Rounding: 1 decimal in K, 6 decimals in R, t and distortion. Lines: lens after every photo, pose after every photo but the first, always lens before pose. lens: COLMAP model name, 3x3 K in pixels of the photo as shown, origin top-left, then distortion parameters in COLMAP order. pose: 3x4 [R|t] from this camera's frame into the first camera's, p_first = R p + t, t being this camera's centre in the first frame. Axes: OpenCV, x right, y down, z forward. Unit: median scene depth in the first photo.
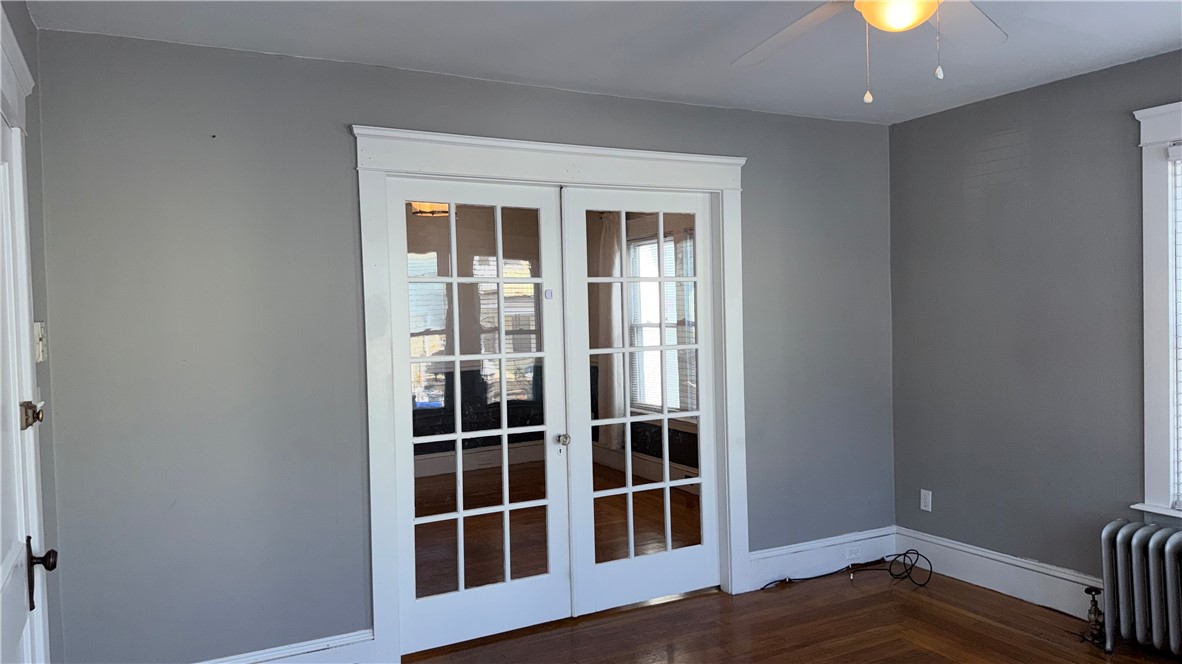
lens RADIAL K [[819.1, 0, 595.0], [0, 819.1, 331.9], [0, 0, 1]] dist [0.071240, -0.097699]
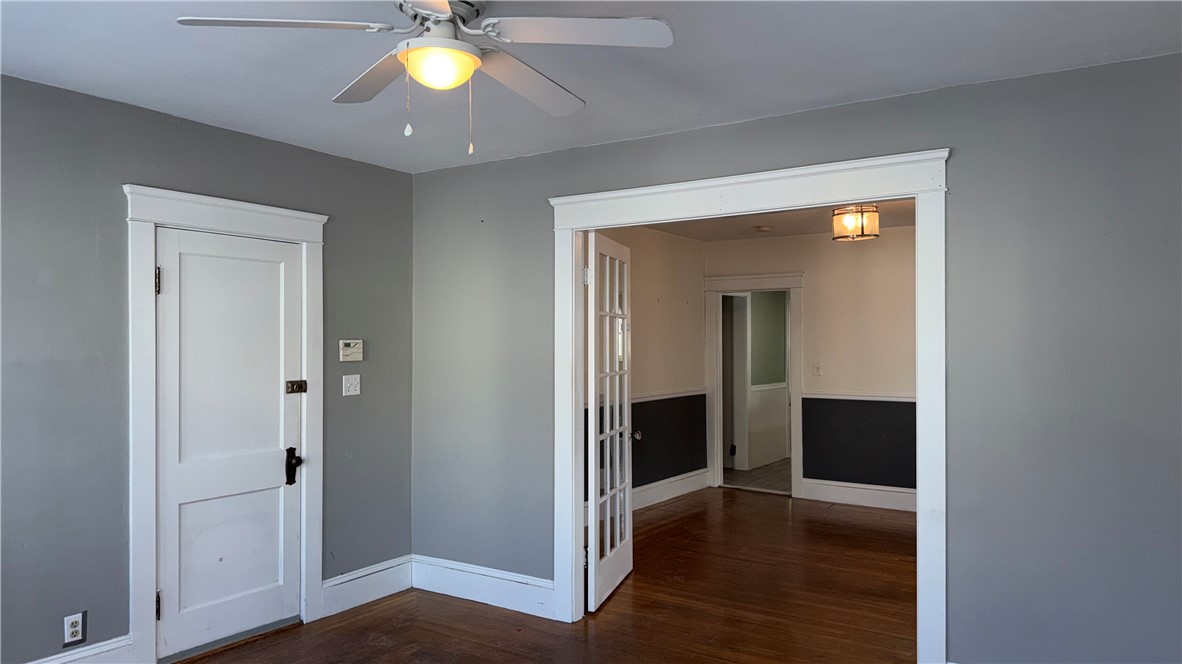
lens RADIAL K [[819.1, 0, 591.1], [0, 819.1, 332.7], [0, 0, 1]] dist [0.071240, -0.097699]
pose [[0.468809, 0.018582, -0.883104, 0.885233], [-0.027942, 0.999590, 0.006200, -0.042665], [0.882858, 0.021769, 0.469136, 0.428374]]
